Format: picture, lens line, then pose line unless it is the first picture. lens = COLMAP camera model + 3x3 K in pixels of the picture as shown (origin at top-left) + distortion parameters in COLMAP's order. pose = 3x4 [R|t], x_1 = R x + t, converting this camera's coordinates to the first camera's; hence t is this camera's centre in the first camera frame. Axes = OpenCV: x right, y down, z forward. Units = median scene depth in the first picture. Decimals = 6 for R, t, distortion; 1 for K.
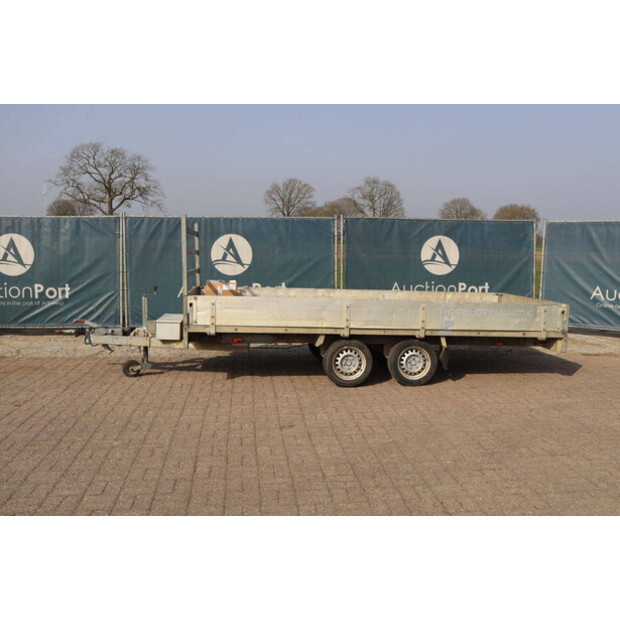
lens RADIAL K [[616.2, 0, 310.0], [0, 616.2, 310.0], [0, 0, 1]] dist [-0.005561, 0.000117]
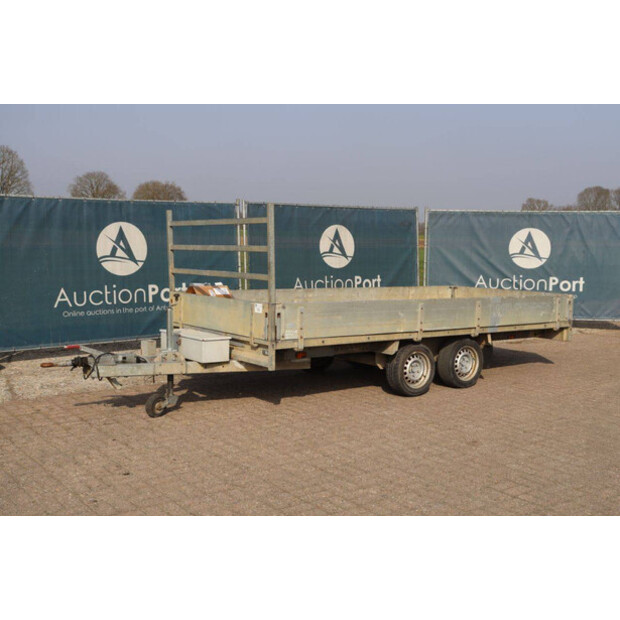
lens RADIAL K [[740.7, 0, 310.0], [0, 740.7, 310.0], [0, 0, 1]] dist [0.007611, 0.024697]
pose [[0.865962, -0.053318, 0.497259, -0.557032], [0.051329, 0.998525, 0.017678, -0.026239], [-0.497469, 0.010215, 0.867422, 0.125670]]
